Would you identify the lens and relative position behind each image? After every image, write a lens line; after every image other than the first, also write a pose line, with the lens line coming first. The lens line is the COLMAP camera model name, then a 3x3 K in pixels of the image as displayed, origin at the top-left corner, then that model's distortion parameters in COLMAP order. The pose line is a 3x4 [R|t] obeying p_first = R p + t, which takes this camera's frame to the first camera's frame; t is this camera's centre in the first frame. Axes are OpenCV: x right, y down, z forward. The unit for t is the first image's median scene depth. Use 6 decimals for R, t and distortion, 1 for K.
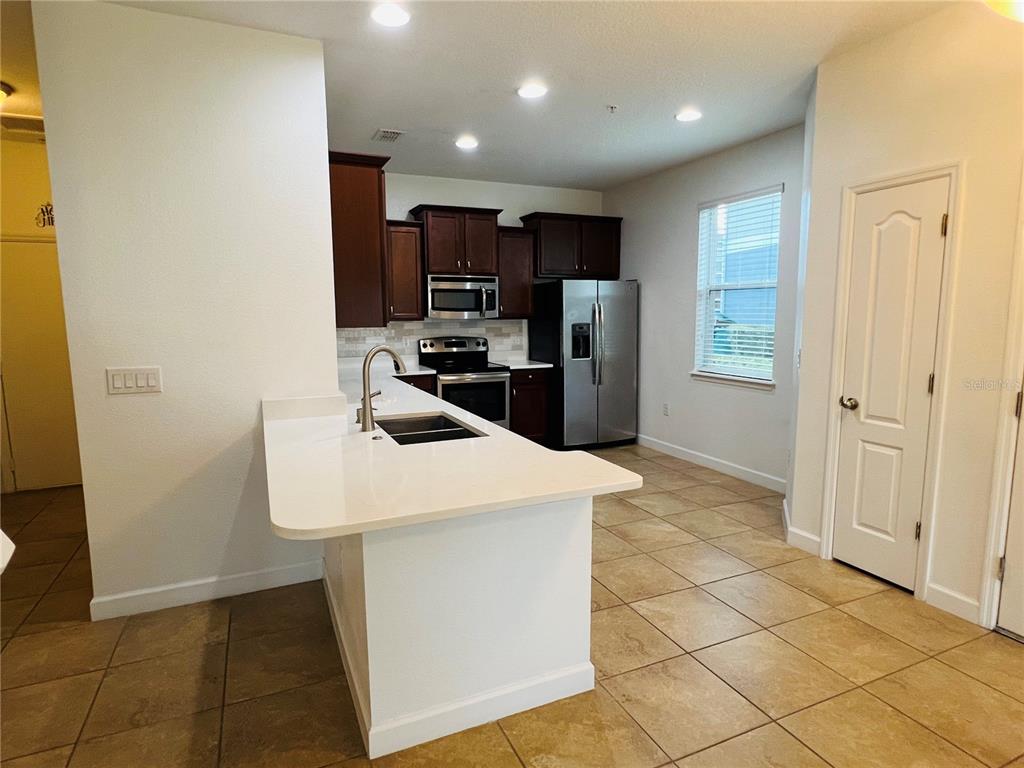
lens RADIAL K [[574.4, 0, 509.6], [0, 574.4, 385.5], [0, 0, 1]] dist [0.000453, -0.001616]
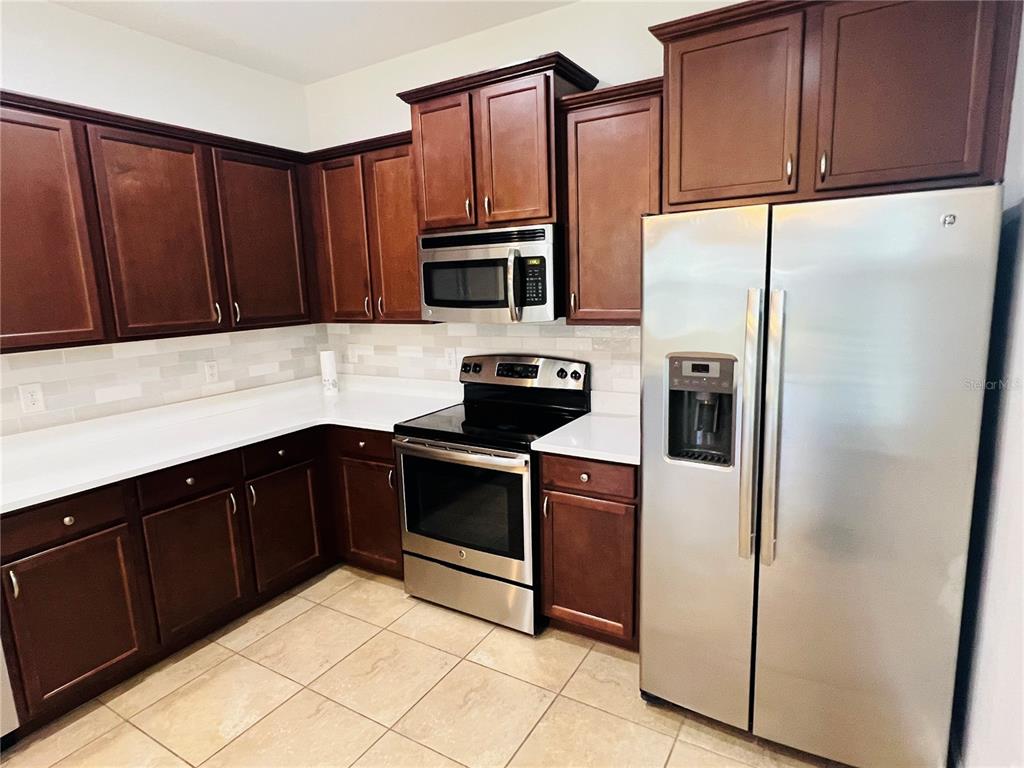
lens RADIAL K [[574.4, 0, 510.4], [0, 574.4, 388.0], [0, 0, 1]] dist [0.000453, -0.001616]
pose [[0.573773, 0.135272, -0.807766, 0.341176], [-0.076066, 0.990805, 0.111894, -0.125290], [0.815474, -0.002759, 0.578787, 0.791181]]
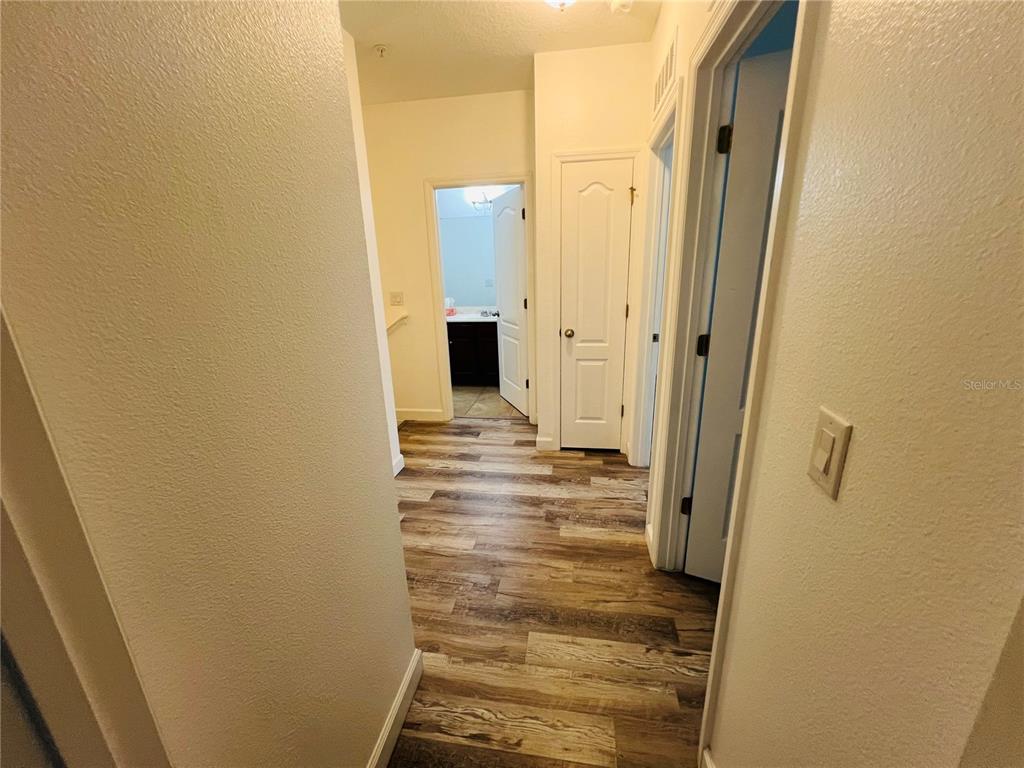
lens RADIAL K [[411.0, 0, 514.3], [0, 411.0, 381.4], [0, 0, 1]] dist [-0.000507, 0.000037]
pose [[0.543913, -0.238482, 0.804541, -0.152562], [0.132342, 0.971146, 0.198397, -0.038608], [-0.828640, -0.001436, 0.559780, 0.335135]]
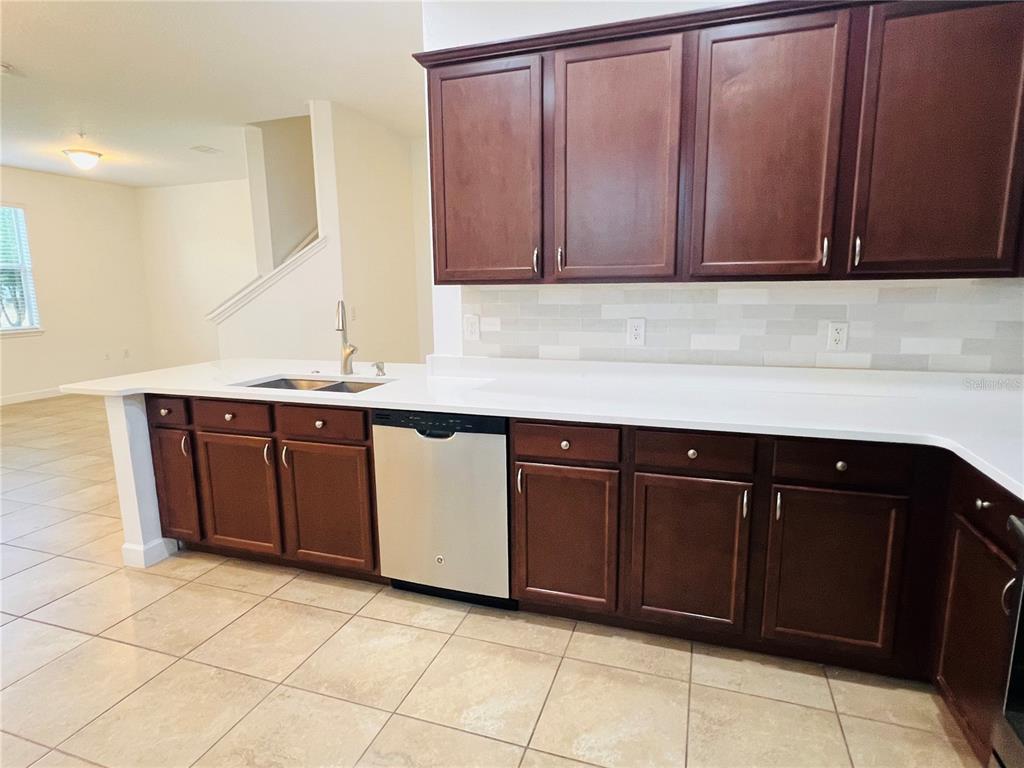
lens RADIAL K [[574.4, 0, 508.0], [0, 574.4, 382.2], [0, 0, 1]] dist [0.000453, -0.001616]
pose [[-0.679978, 0.139319, -0.719875, 0.181236], [-0.076114, 0.963067, 0.258280, -0.113227], [0.729271, 0.230418, -0.644261, 0.988153]]
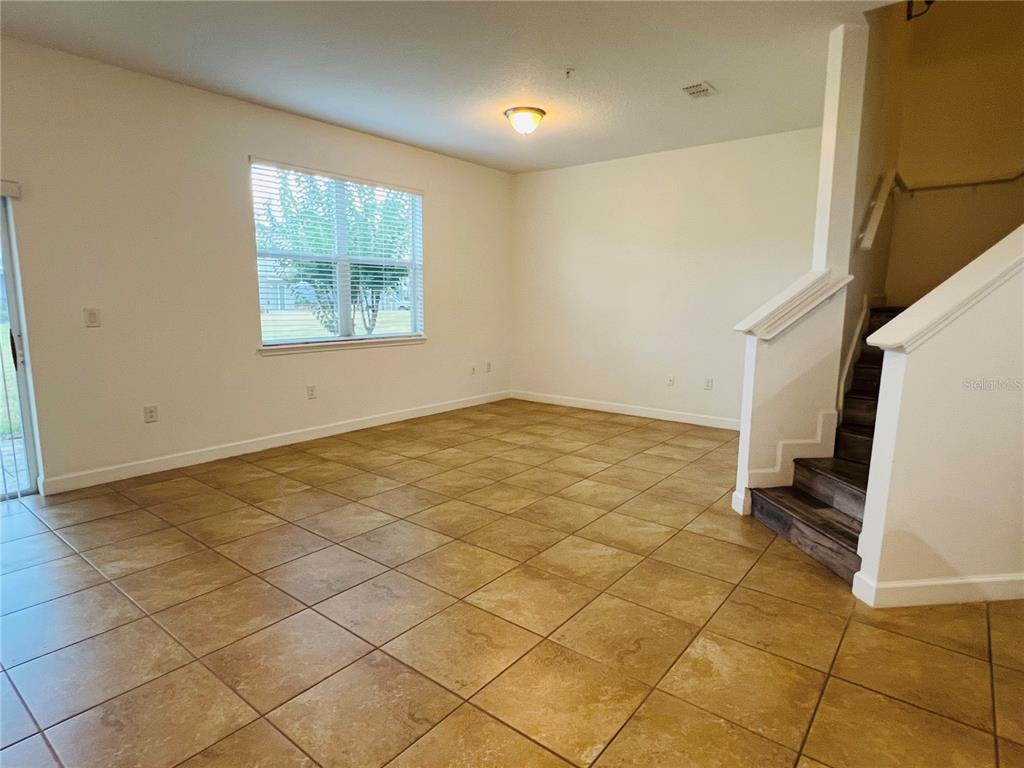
lens RADIAL K [[574.4, 0, 509.4], [0, 574.4, 382.9], [0, 0, 1]] dist [0.000453, -0.001616]
pose [[-0.885735, 0.071910, -0.458587, 0.323147], [-0.057340, 0.963412, 0.261820, -0.023634], [0.460636, 0.258198, -0.849205, 0.377618]]
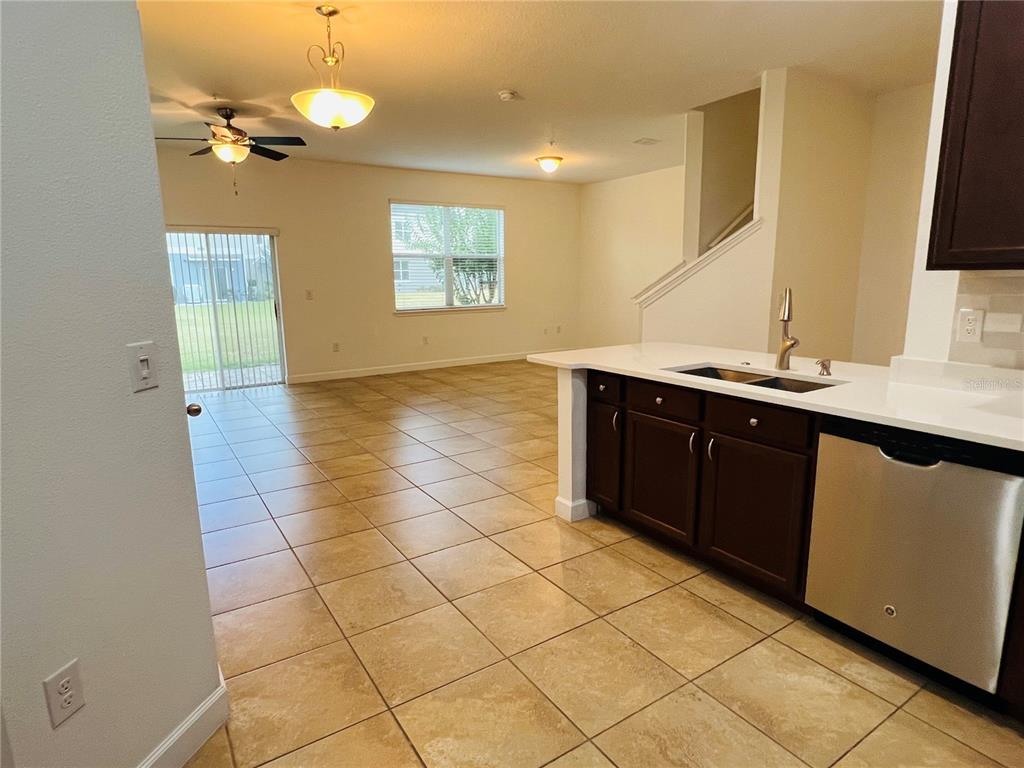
lens RADIAL K [[574.4, 0, 510.9], [0, 574.4, 382.3], [0, 0, 1]] dist [0.000453, -0.001616]
pose [[-0.986084, 0.051518, -0.158065, 0.200678], [0.000306, 0.951336, 0.308156, -0.109617], [0.166248, 0.303820, -0.938113, 0.949836]]
